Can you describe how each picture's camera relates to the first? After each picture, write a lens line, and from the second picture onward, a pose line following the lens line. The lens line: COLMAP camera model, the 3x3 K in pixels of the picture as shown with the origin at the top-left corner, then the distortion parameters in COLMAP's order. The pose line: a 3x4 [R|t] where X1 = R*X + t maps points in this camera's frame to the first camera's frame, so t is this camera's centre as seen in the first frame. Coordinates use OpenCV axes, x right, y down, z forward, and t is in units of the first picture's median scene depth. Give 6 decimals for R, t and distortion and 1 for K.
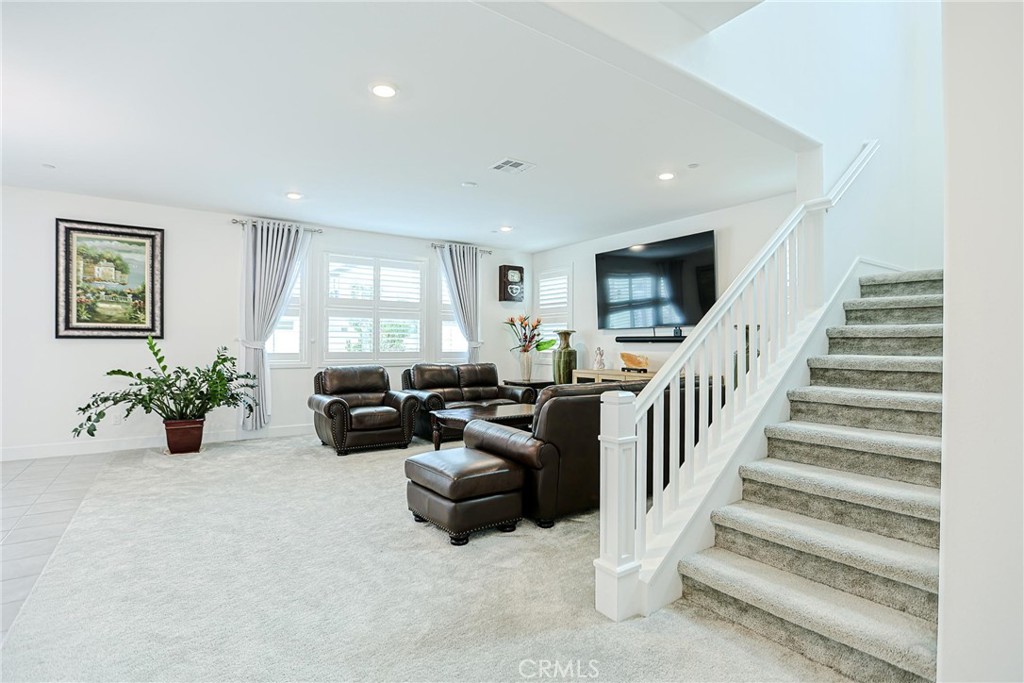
lens RADIAL K [[495.3, 0, 512.1], [0, 495.3, 336.7], [0, 0, 1]] dist [-0.036617, 0.001590]
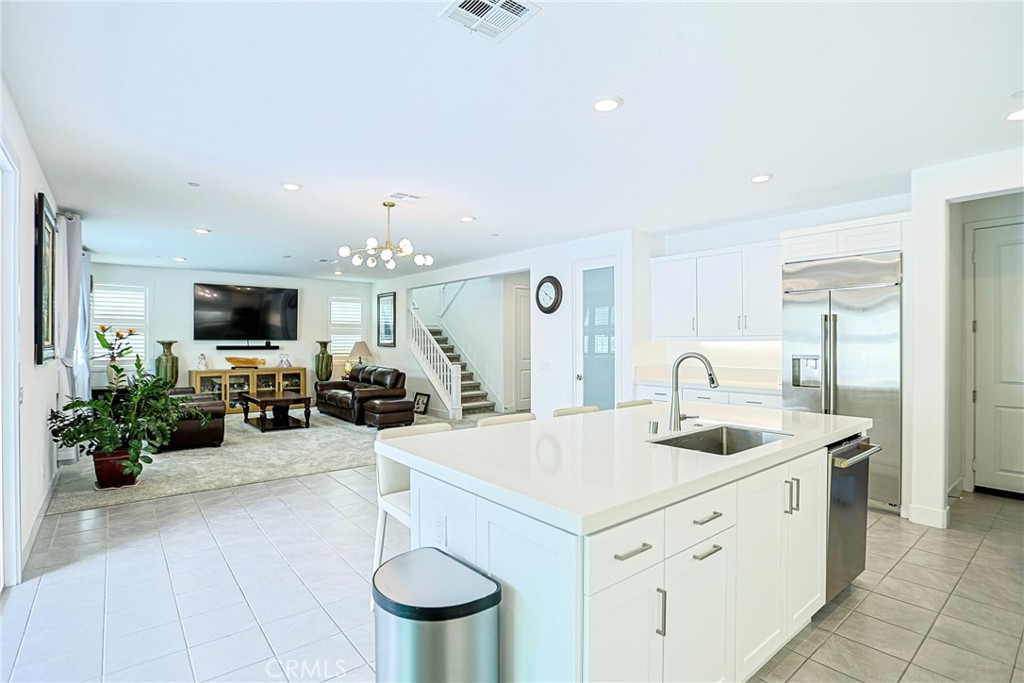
lens RADIAL K [[495.3, 0, 513.0], [0, 495.3, 344.9], [0, 0, 1]] dist [-0.036617, 0.001590]
pose [[-0.084329, 0.006509, 0.996417, -1.496101], [0.003204, 0.999975, -0.006261, 0.009840], [-0.996433, 0.002664, -0.084348, 0.343240]]
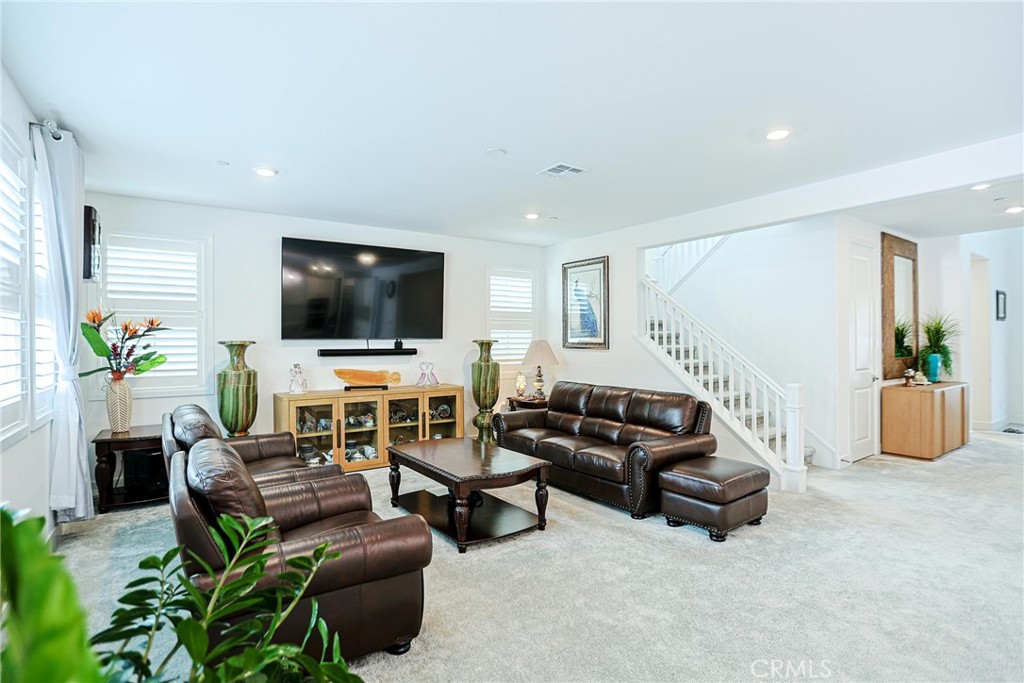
lens RADIAL K [[495.3, 0, 511.4], [0, 495.3, 346.2], [0, 0, 1]] dist [-0.036617, 0.001590]
pose [[0.000523, 0.005921, 0.999982, -0.697774], [0.008983, 0.999942, -0.005925, 0.002080], [-0.999960, 0.008986, 0.000469, 0.840652]]
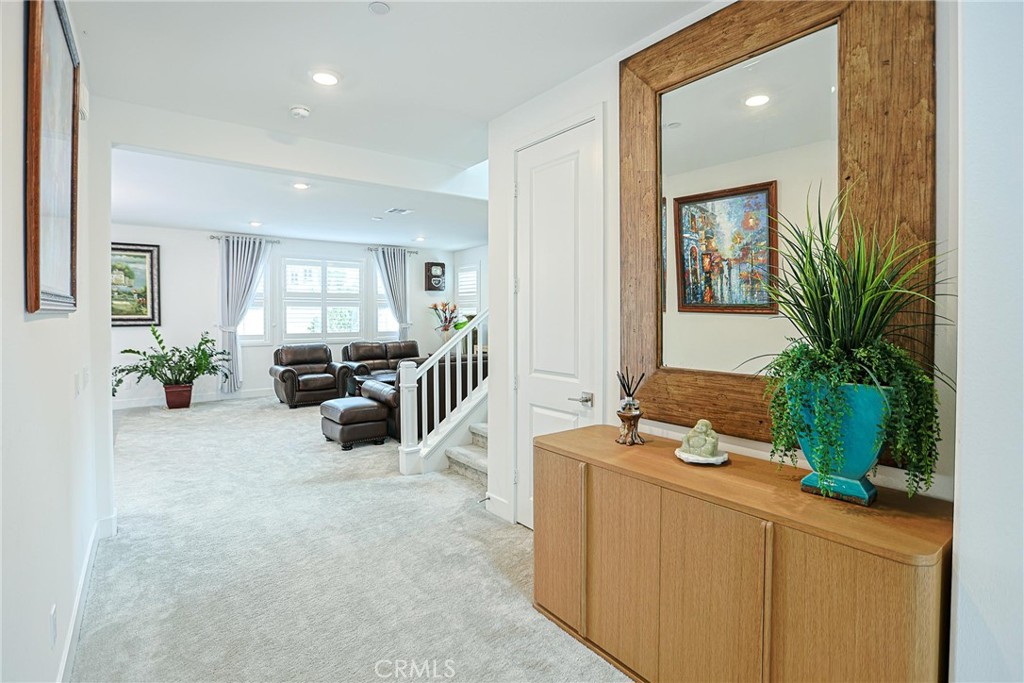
lens RADIAL K [[495.3, 0, 510.5], [0, 495.3, 315.7], [0, 0, 1]] dist [-0.036617, 0.001590]
pose [[0.999468, -0.006511, 0.031967, 0.219294], [0.005924, 0.999813, 0.018432, -0.044035], [-0.032081, -0.018233, 0.999319, -0.393574]]
